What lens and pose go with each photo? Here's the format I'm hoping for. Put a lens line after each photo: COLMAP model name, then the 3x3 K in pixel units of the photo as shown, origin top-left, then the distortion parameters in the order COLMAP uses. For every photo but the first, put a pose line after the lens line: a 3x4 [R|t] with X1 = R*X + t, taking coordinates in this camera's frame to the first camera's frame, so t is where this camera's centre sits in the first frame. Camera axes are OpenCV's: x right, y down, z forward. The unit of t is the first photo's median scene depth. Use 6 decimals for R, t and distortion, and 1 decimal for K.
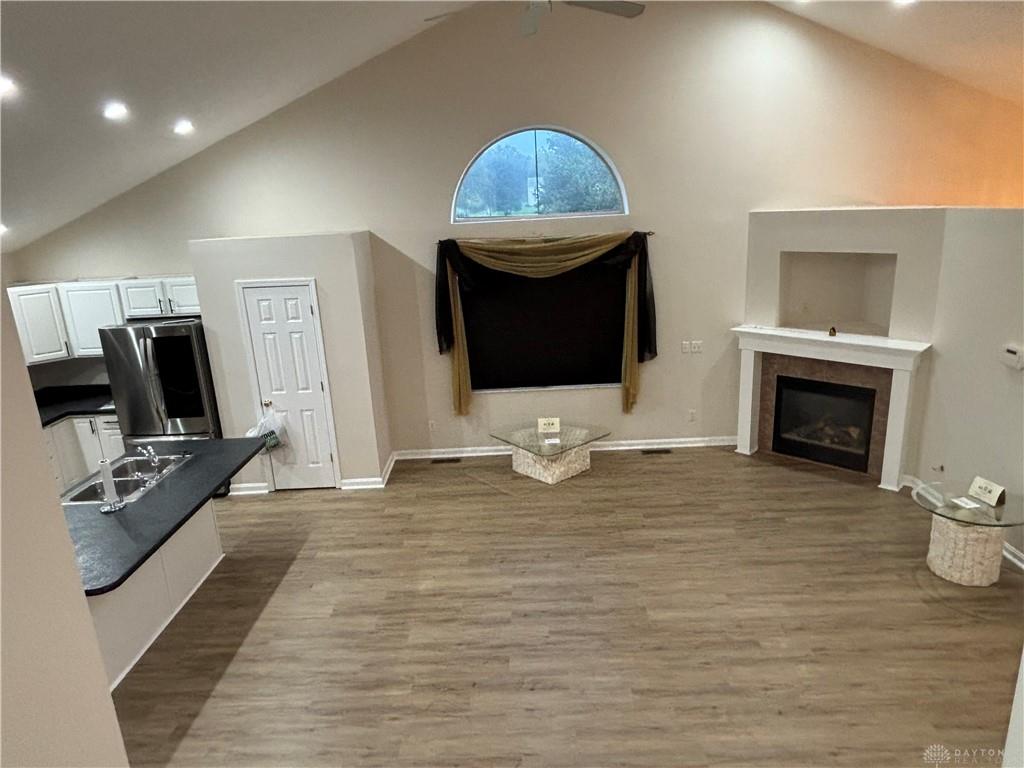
lens RADIAL K [[654.7, 0, 512.0], [0, 654.7, 384.0], [0, 0, 1]] dist [0.056424, -0.074597]
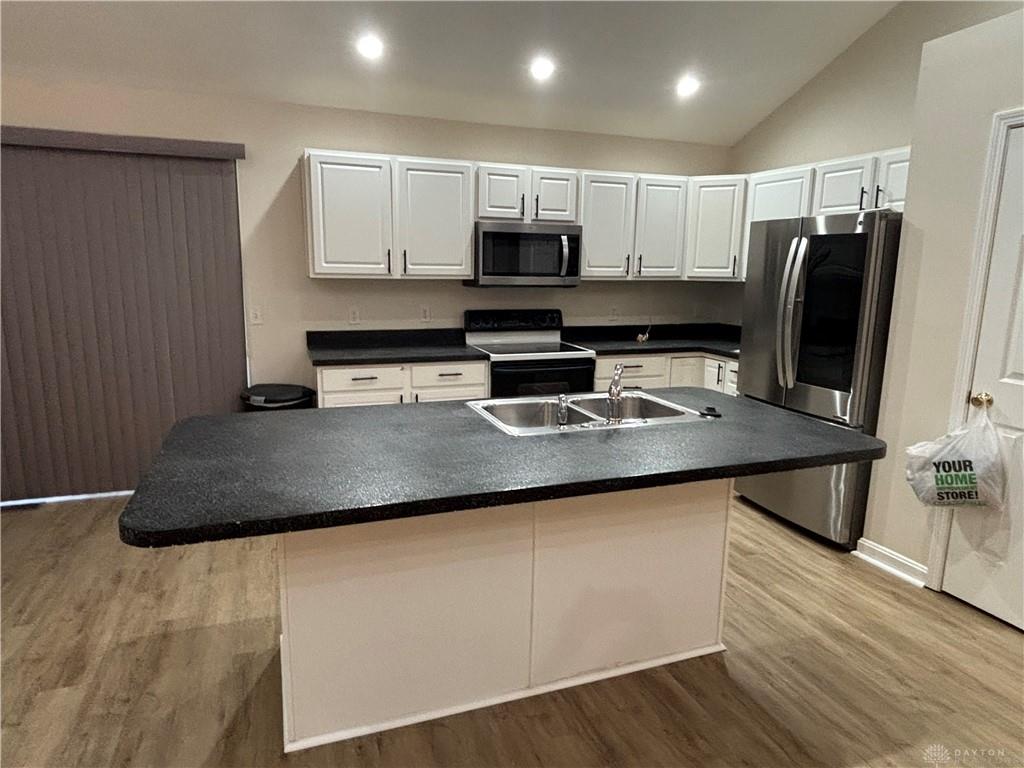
lens RADIAL K [[636.1, 0, 512.0], [0, 636.1, 384.0], [0, 0, 1]] dist [0.000938, -0.000983]
pose [[0.362680, 0.224340, -0.904508, -0.101925], [-0.281410, 0.951647, 0.123195, 0.054531], [0.888410, 0.209857, 0.408274, 0.539790]]
